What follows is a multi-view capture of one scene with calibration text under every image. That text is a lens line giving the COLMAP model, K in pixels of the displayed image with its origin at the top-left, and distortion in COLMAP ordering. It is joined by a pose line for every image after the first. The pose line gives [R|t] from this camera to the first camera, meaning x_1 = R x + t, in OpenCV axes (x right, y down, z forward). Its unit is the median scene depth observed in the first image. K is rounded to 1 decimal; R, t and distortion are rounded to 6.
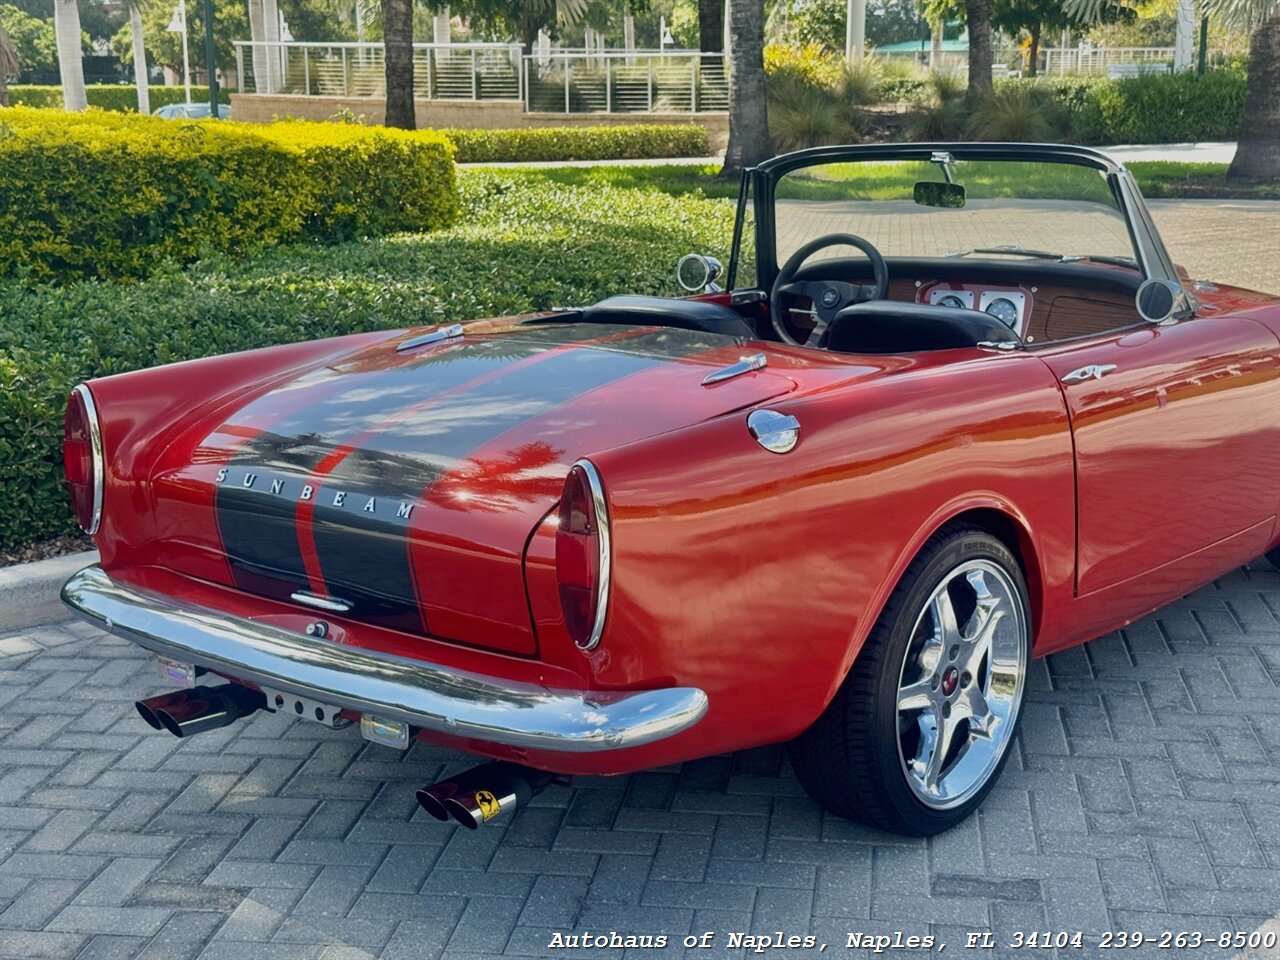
lens RADIAL K [[1877.7, 0, 644.6], [0, 1877.7, 479.8], [0, 0, 1]] dist [0.133152, 0.000000]
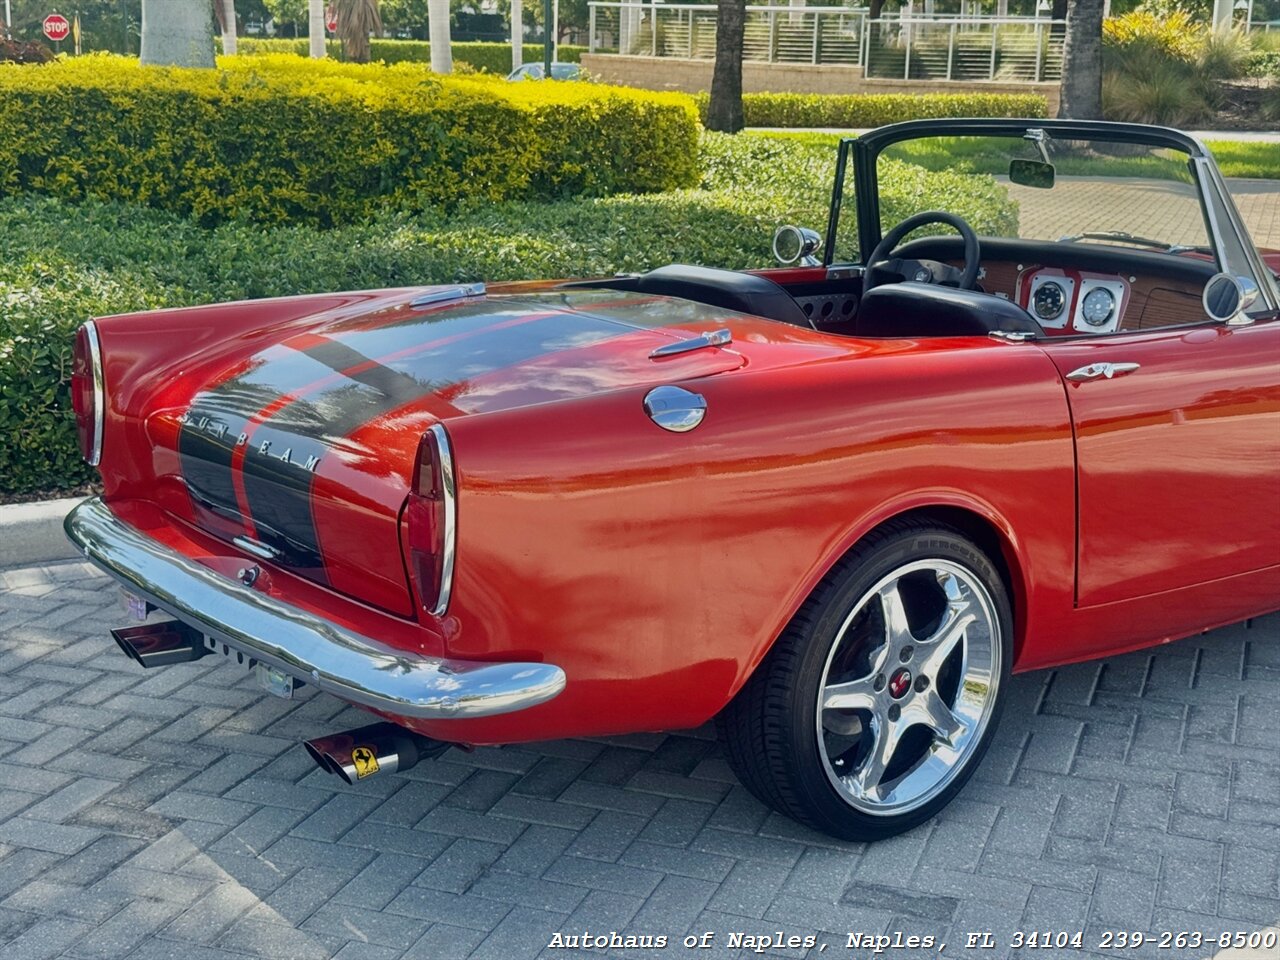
lens RADIAL K [[1877.7, 0, 638.5], [0, 1877.7, 478.9], [0, 0, 1]] dist [0.133152, 0.000000]
pose [[0.979398, 0.073078, -0.188251, 0.167668], [-0.069795, 0.997272, 0.024019, -0.008418], [0.189493, -0.010386, 0.981827, 0.031177]]
